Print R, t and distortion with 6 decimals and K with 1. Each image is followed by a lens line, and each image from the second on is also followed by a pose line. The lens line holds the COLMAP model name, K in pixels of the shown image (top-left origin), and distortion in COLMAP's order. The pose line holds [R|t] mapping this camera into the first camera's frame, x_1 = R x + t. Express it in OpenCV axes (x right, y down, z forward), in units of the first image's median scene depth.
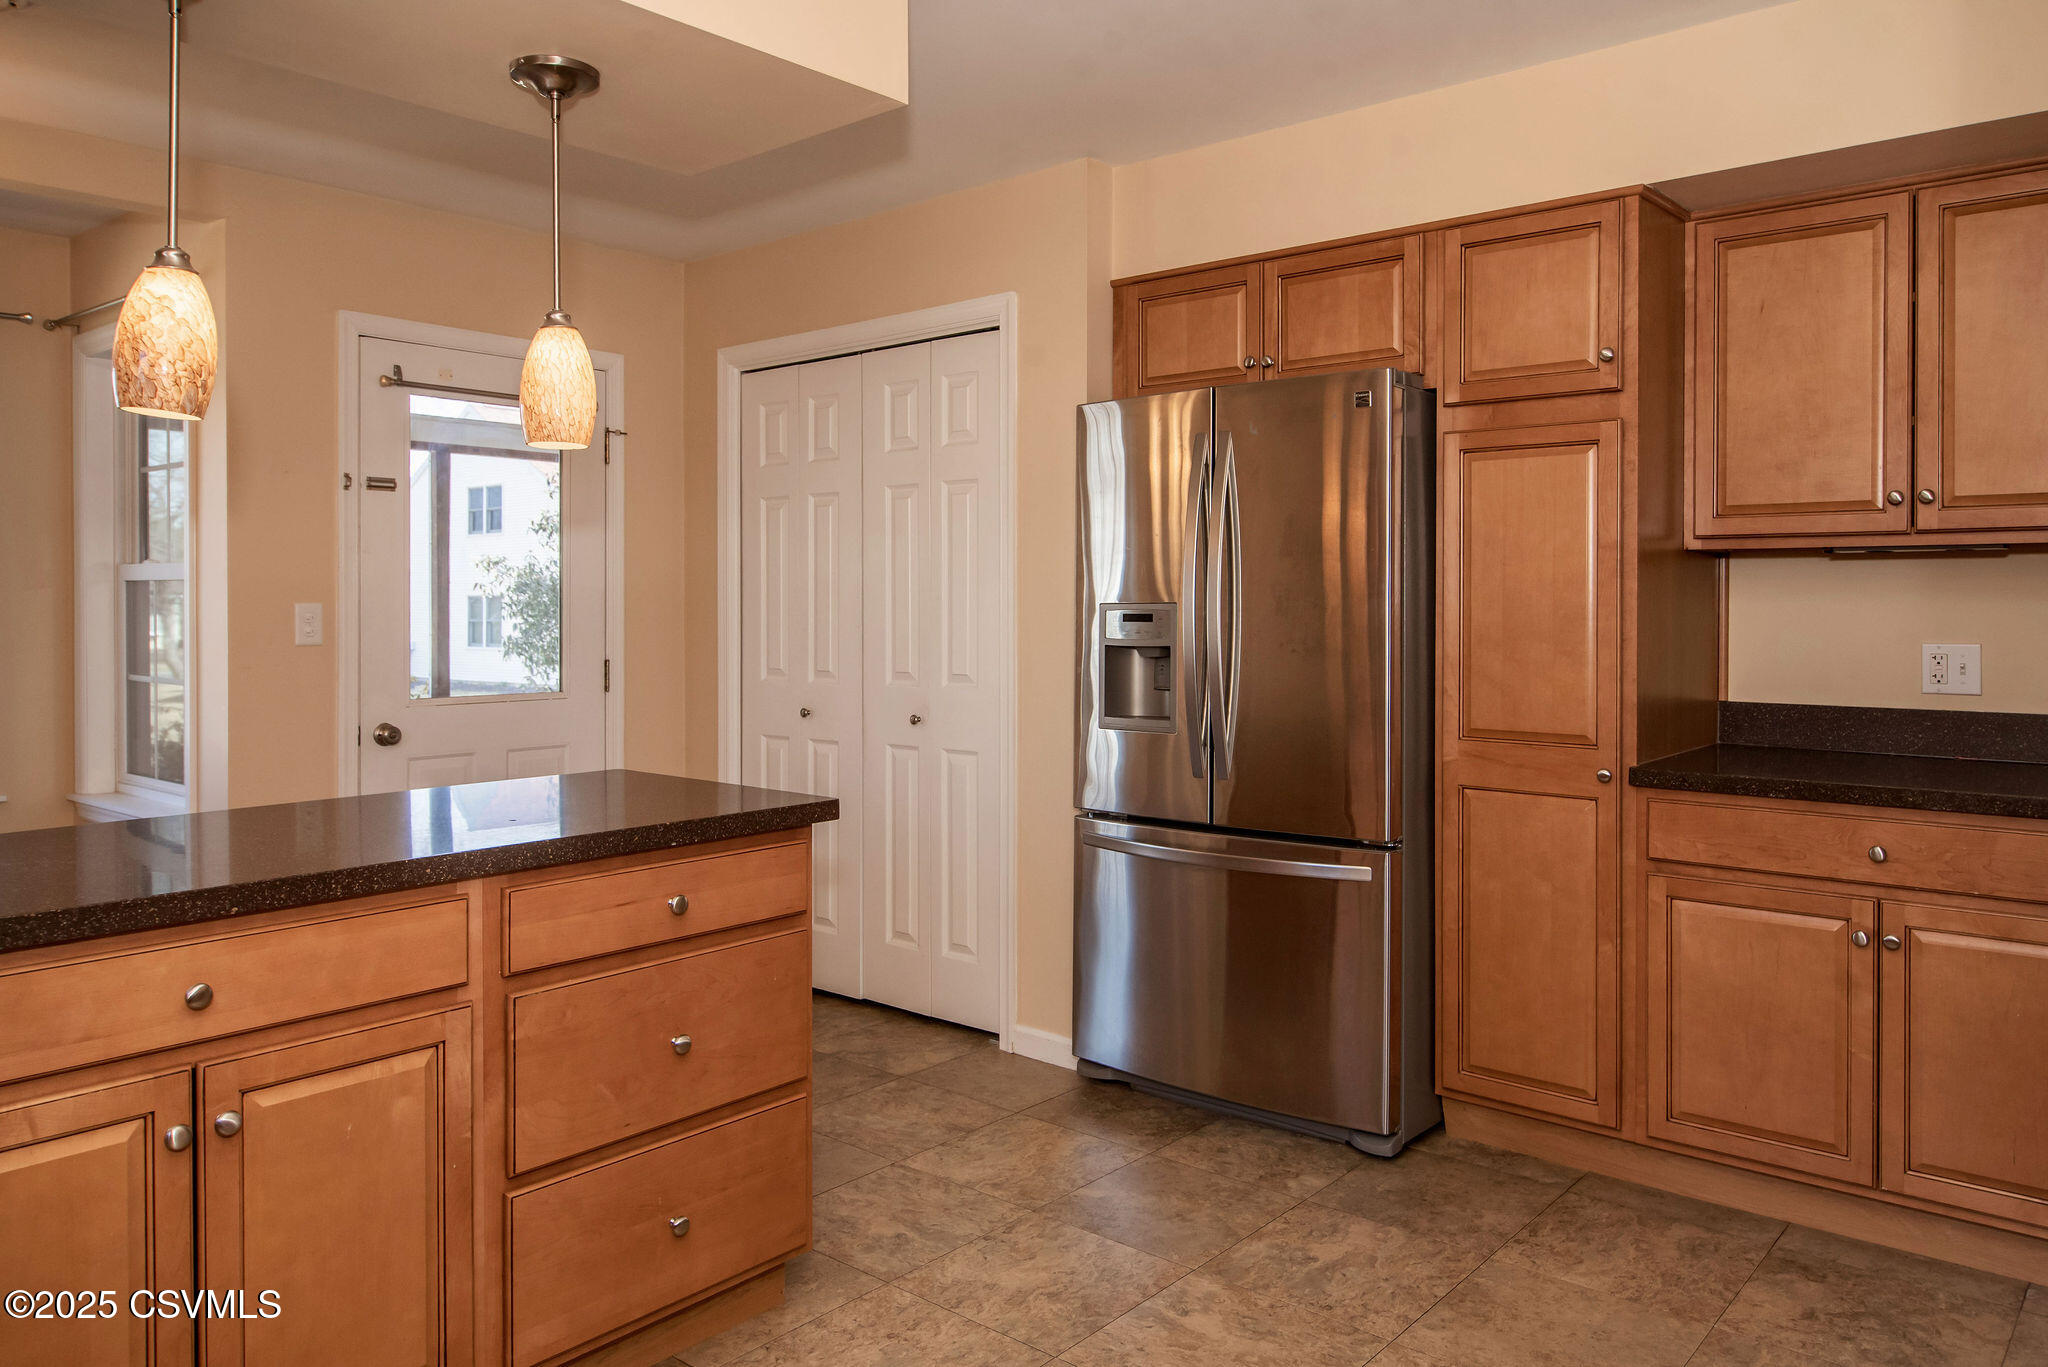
lens RADIAL K [[1439.6, 0, 1068.9], [0, 1439.6, 621.5], [0, 0, 1]] dist [0.015763, -0.008826]
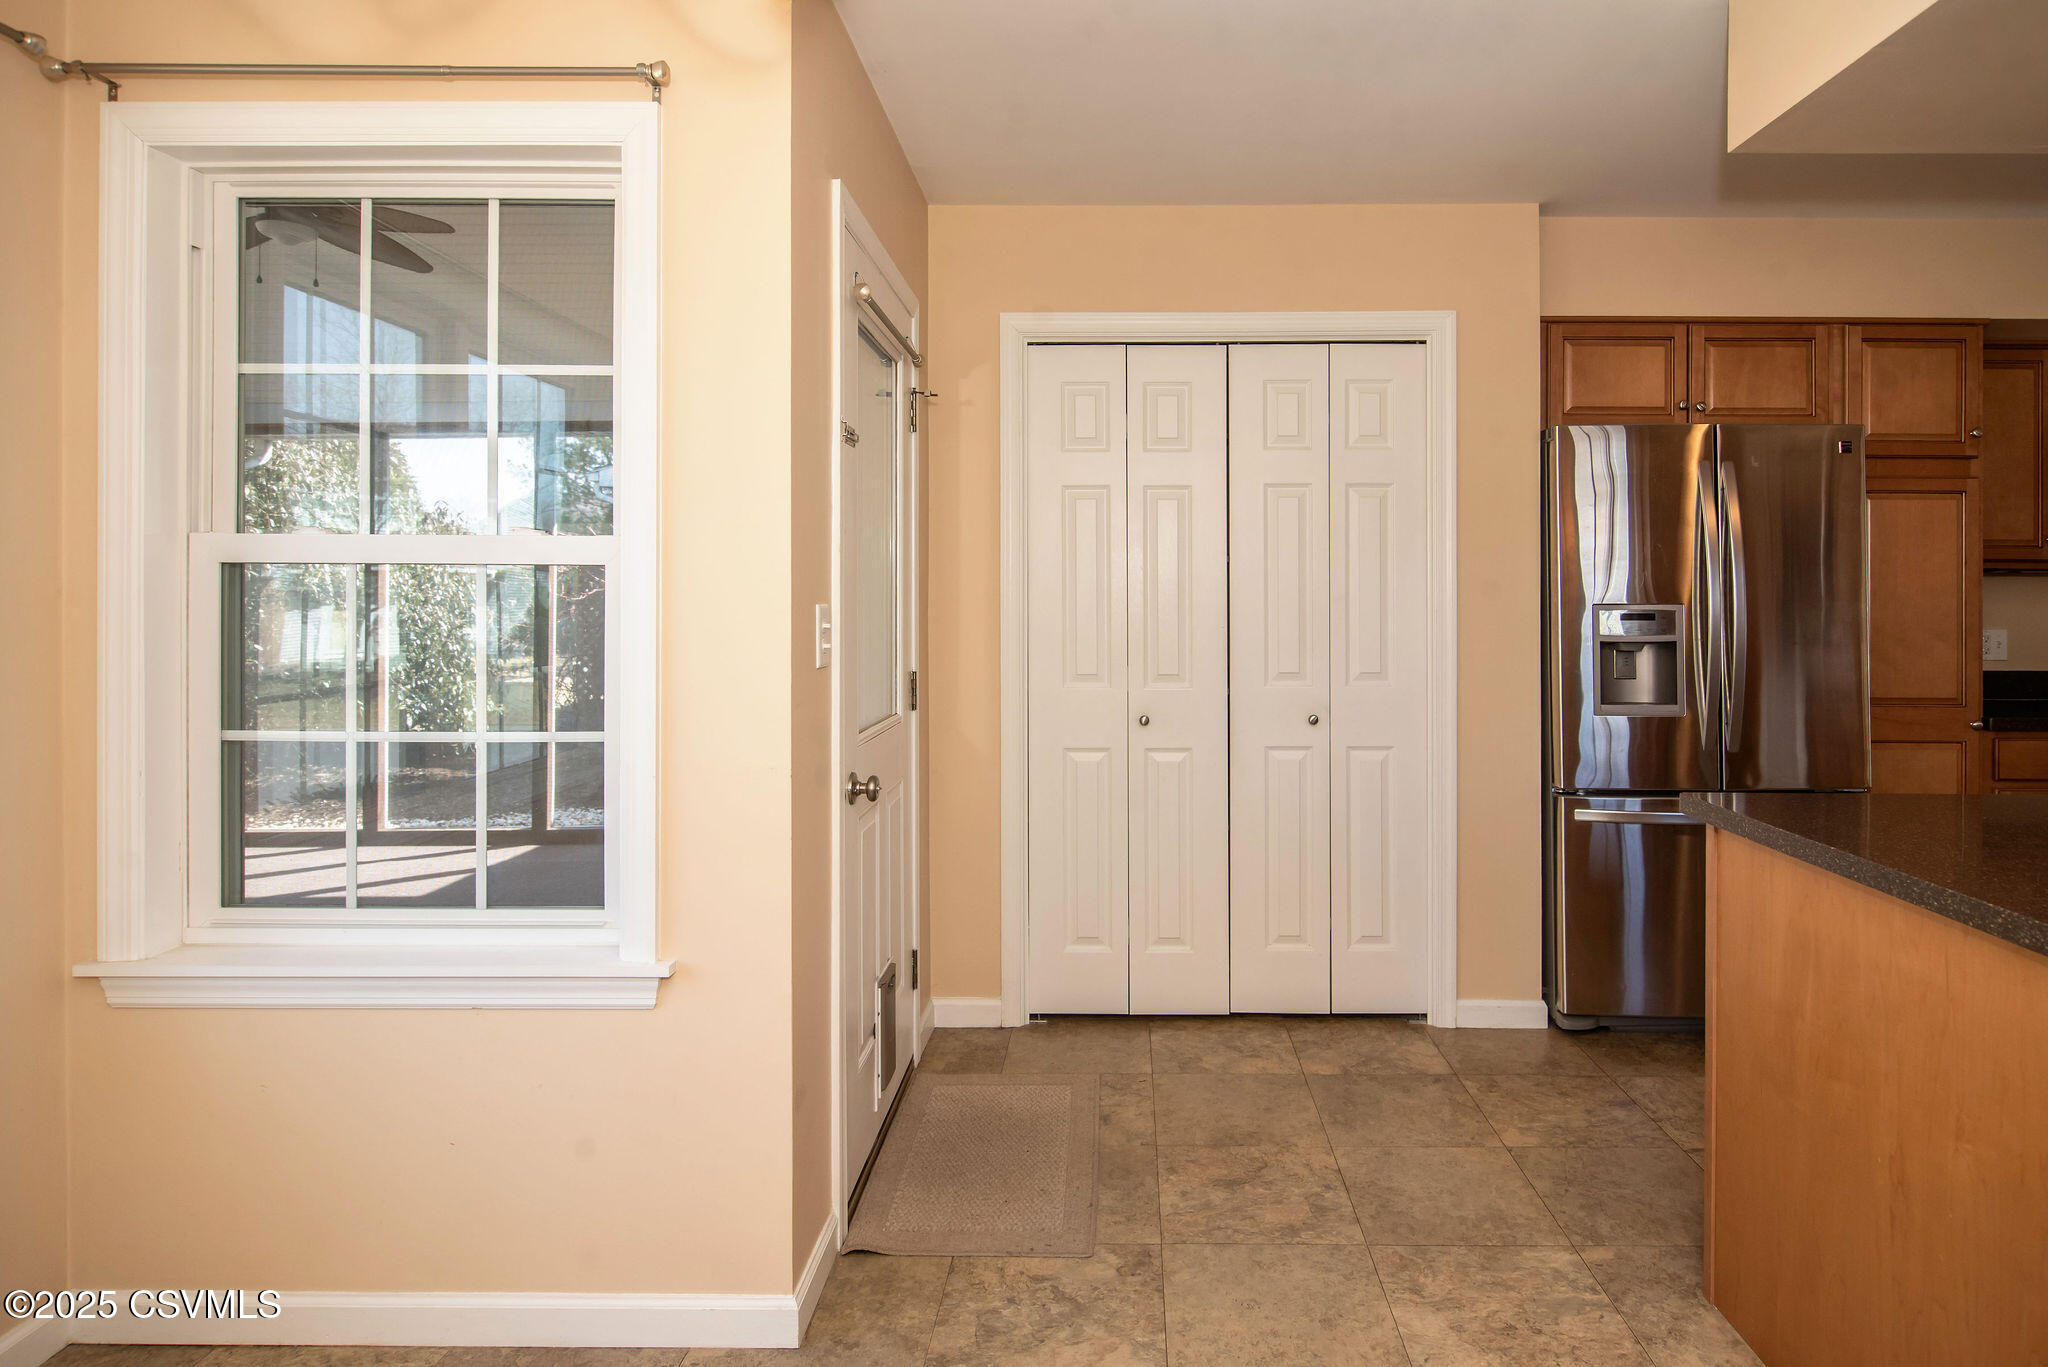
lens RADIAL K [[1195.6, 0, 992.2], [0, 1195.6, 585.7], [0, 0, 1]] dist [0.002223, -0.004137]
pose [[0.767402, 0.005140, 0.641145, -0.951358], [0.004921, 0.999891, -0.013906, -0.016395], [-0.641147, 0.013827, 0.767294, 0.593529]]
